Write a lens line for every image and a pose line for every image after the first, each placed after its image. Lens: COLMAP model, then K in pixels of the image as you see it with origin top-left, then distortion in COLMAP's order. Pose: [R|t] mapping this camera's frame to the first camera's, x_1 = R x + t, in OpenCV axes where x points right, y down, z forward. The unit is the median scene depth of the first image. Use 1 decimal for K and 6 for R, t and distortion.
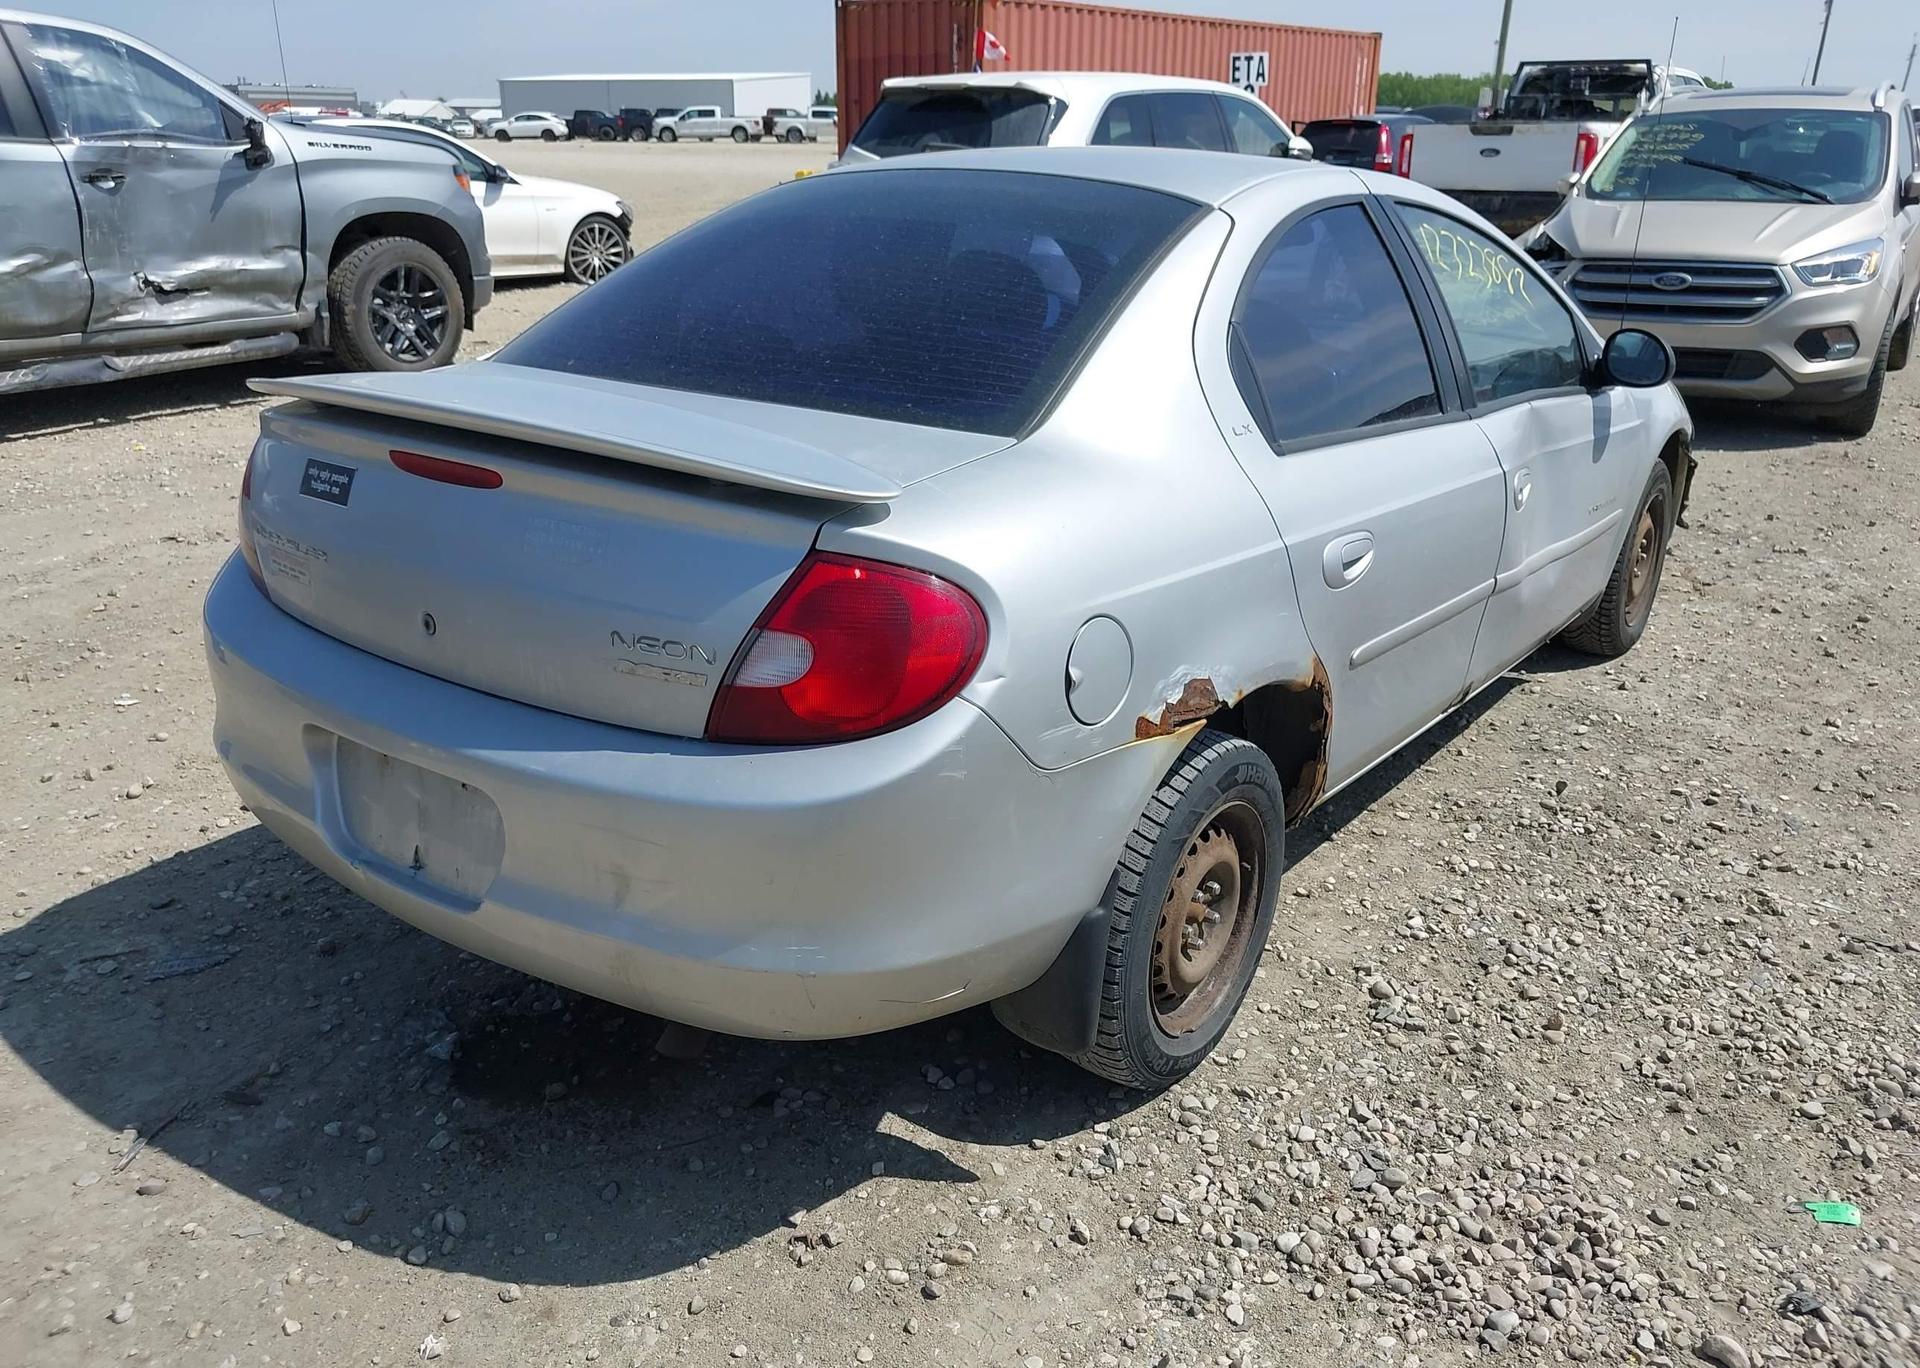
lens RADIAL K [[1556.1, 0, 979.4], [0, 1556.1, 701.5], [0, 0, 1]] dist [0.014440, -0.022214]
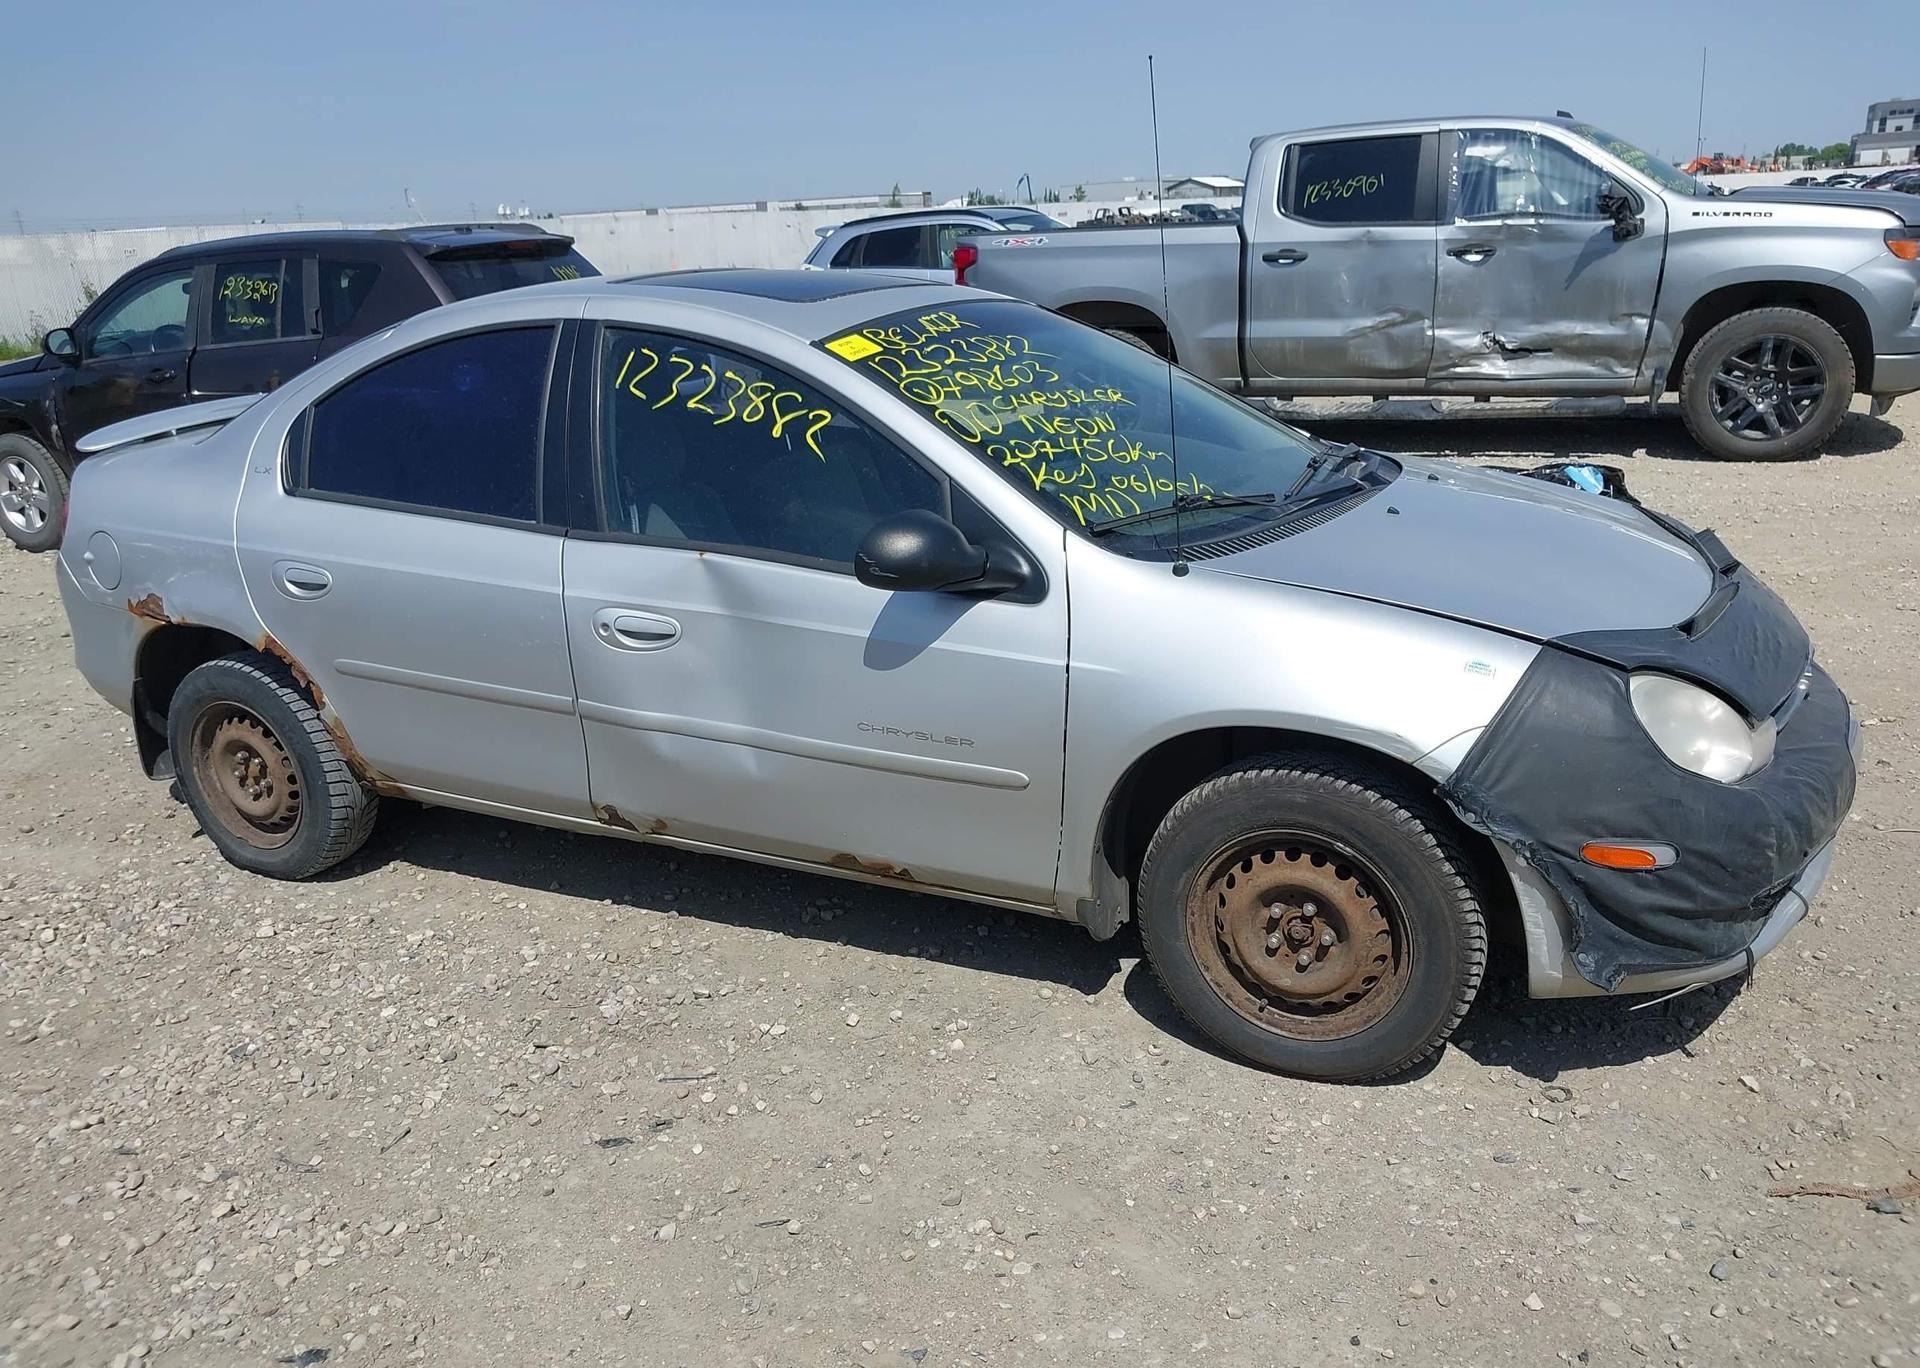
lens RADIAL K [[1556.1, 0, 944.4], [0, 1556.1, 677.4], [0, 0, 1]] dist [0.014440, -0.022214]
pose [[0.139302, 0.260610, -0.955341, 0.578825], [-0.290522, 0.933050, 0.212167, -0.164642], [0.946674, 0.247992, 0.205689, 0.445133]]
